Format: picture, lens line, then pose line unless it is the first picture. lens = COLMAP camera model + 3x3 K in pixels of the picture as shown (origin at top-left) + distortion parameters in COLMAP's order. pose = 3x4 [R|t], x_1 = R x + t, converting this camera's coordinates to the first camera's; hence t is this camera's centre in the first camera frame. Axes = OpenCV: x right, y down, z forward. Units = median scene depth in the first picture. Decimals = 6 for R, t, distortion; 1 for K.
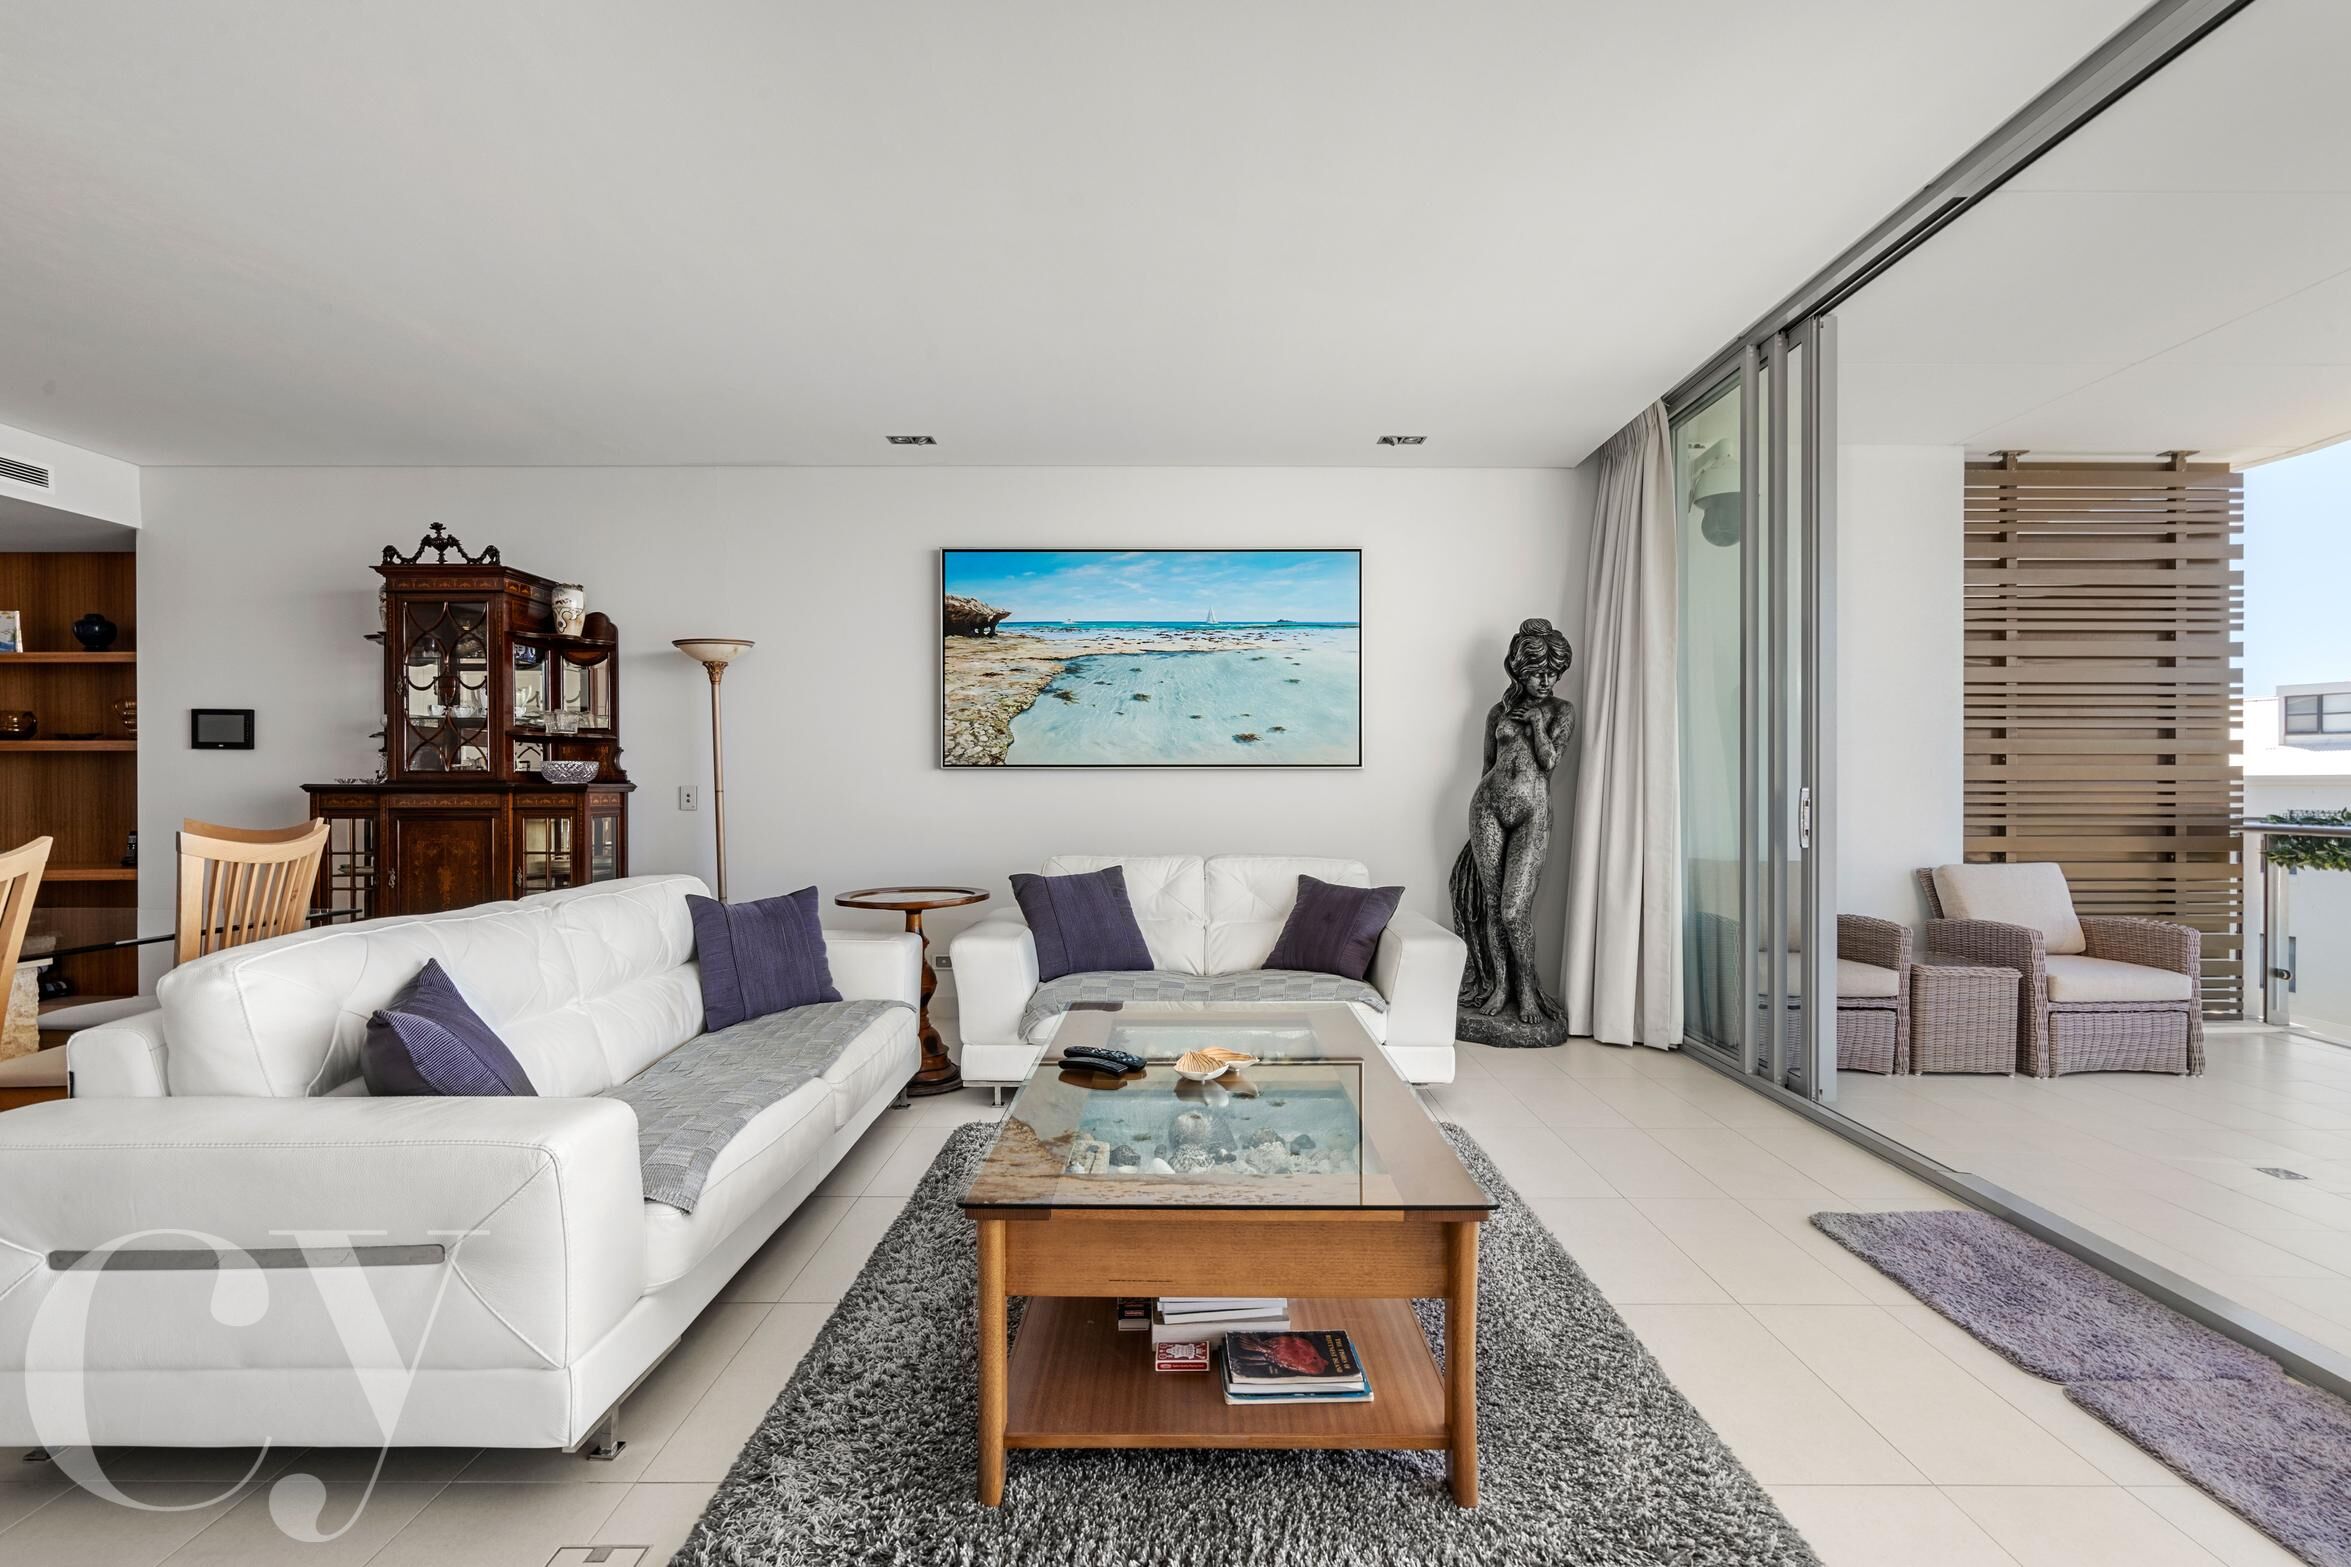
lens RADIAL K [[1065.9, 0, 1178.5], [0, 1065.9, 786.9], [0, 0, 1]] dist [-0.002079, 0.001293]
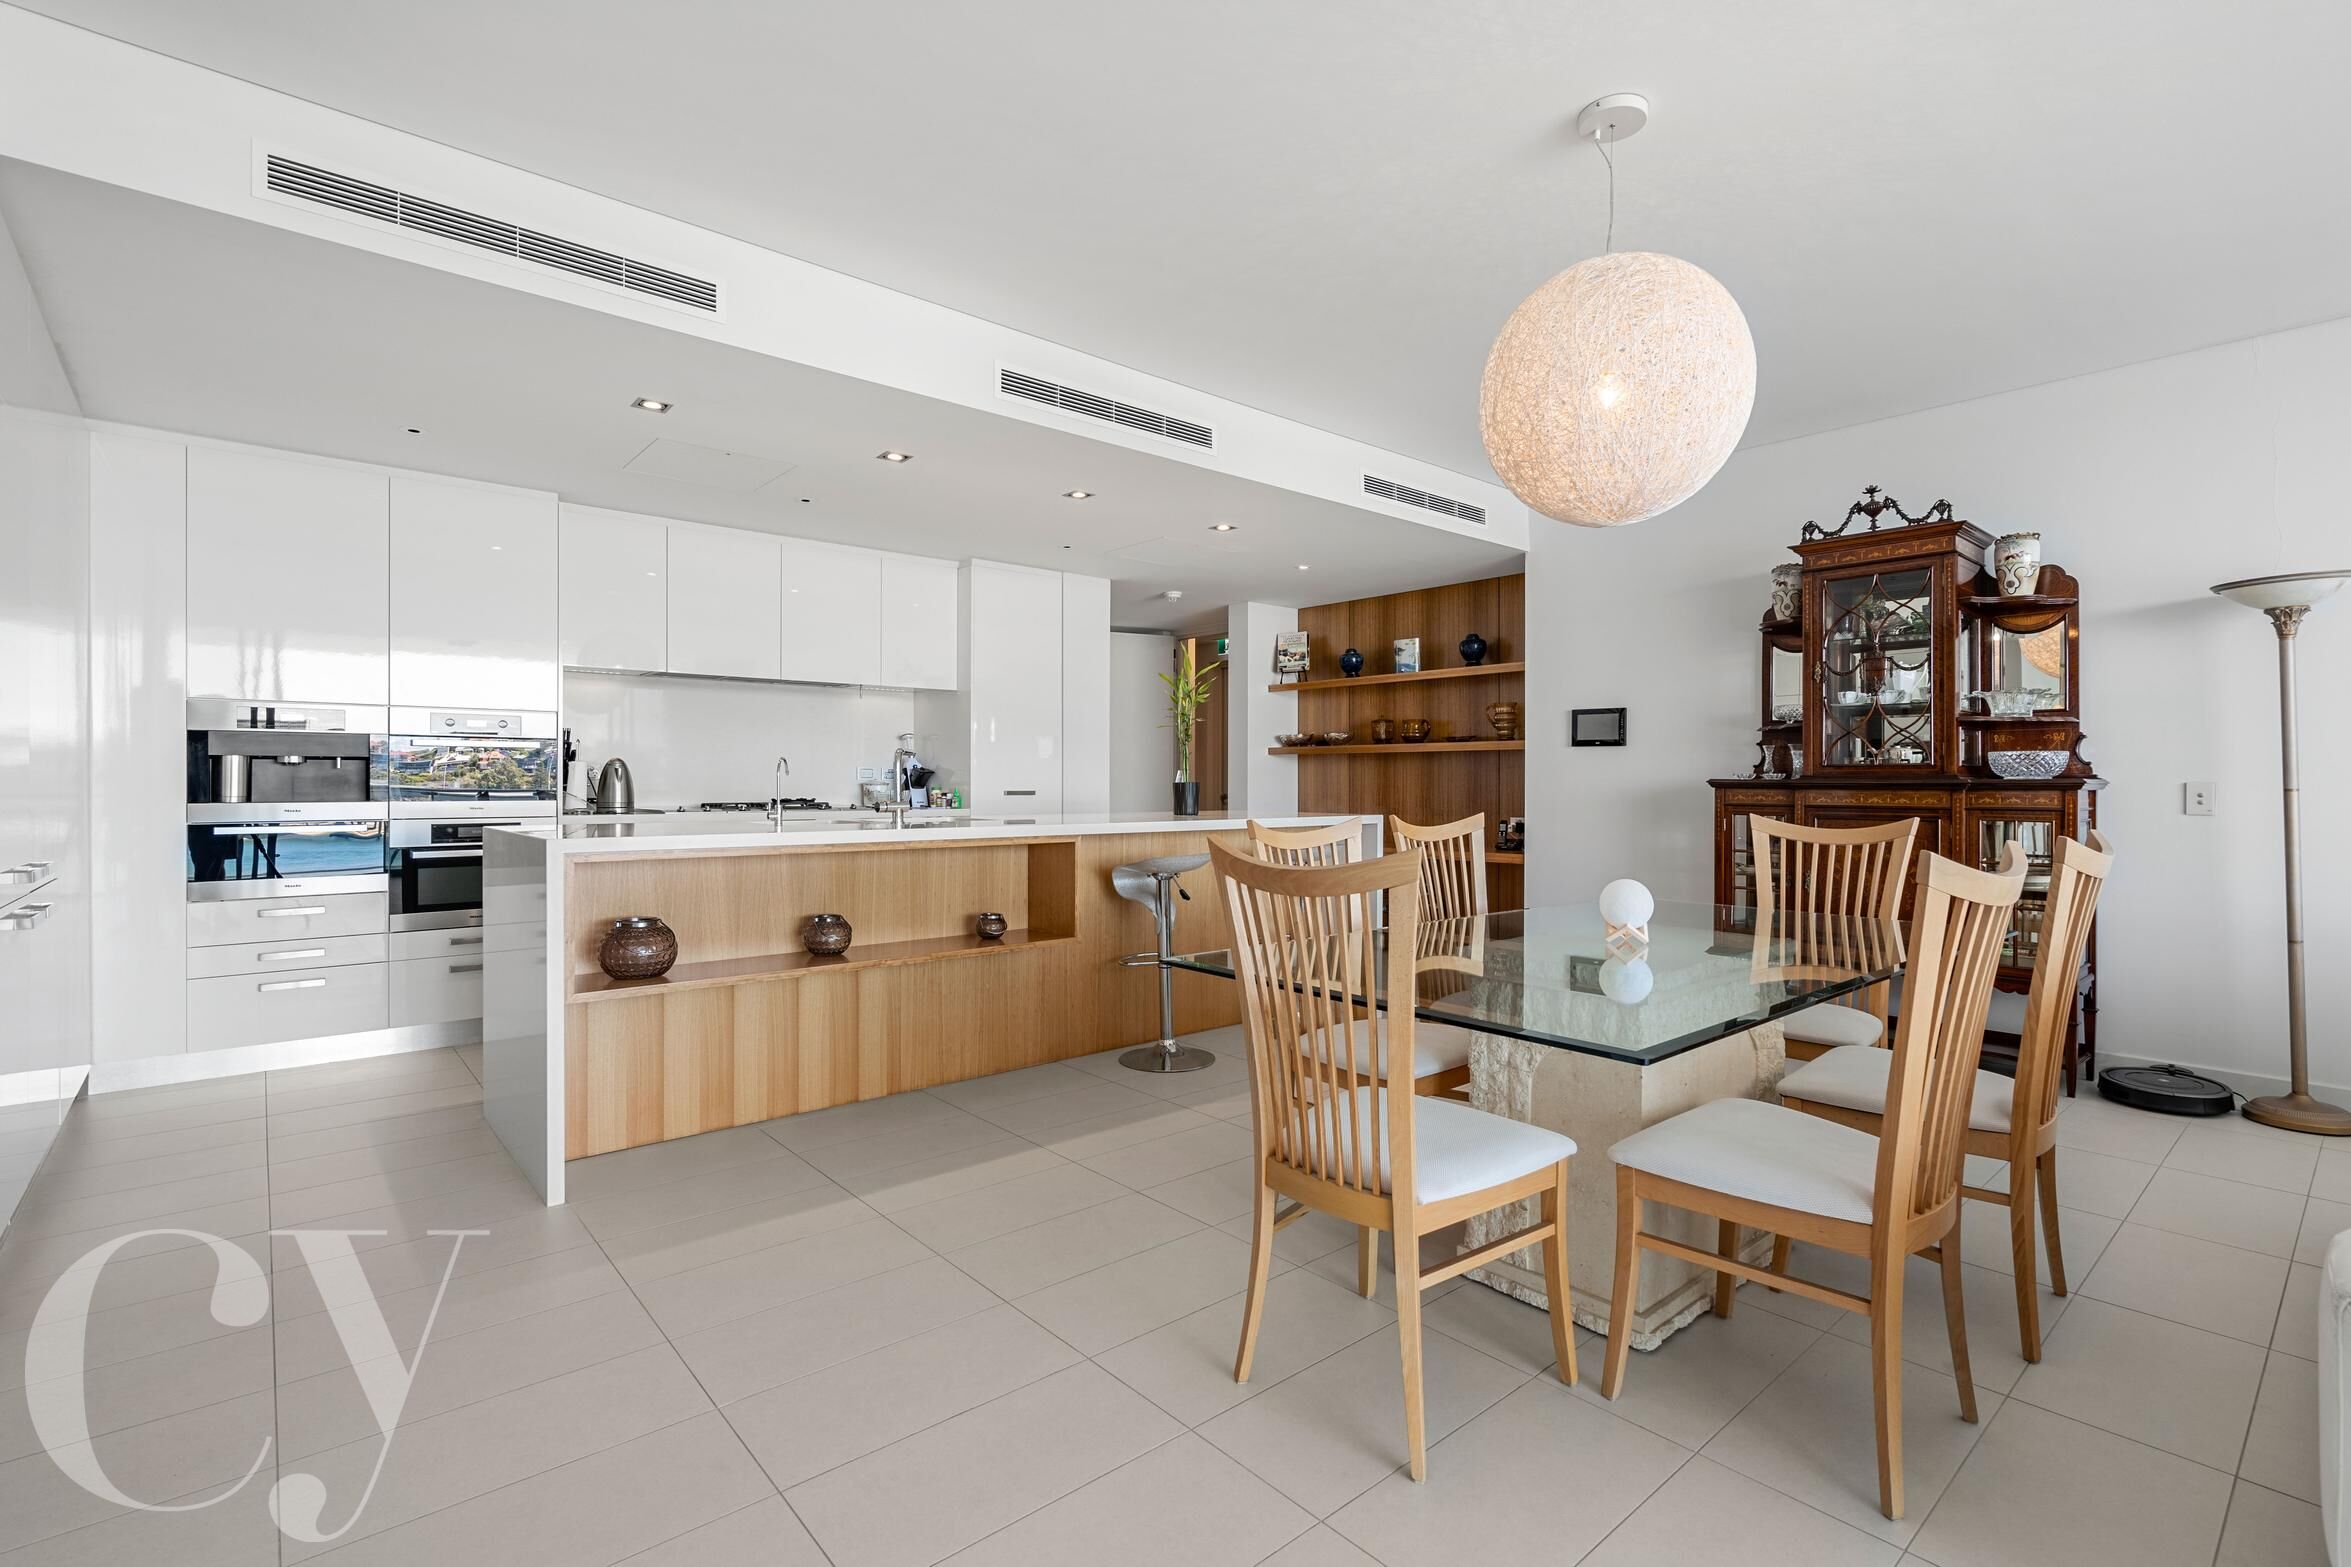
lens RADIAL K [[1065.9, 0, 1181.5], [0, 1065.9, 778.5], [0, 0, 1]] dist [-0.002079, 0.001293]
pose [[0.653211, 0.001086, -0.757175, -0.377913], [-0.001864, 0.999998, -0.000174, -0.001981], [0.757174, 0.001525, 0.653212, -0.015749]]
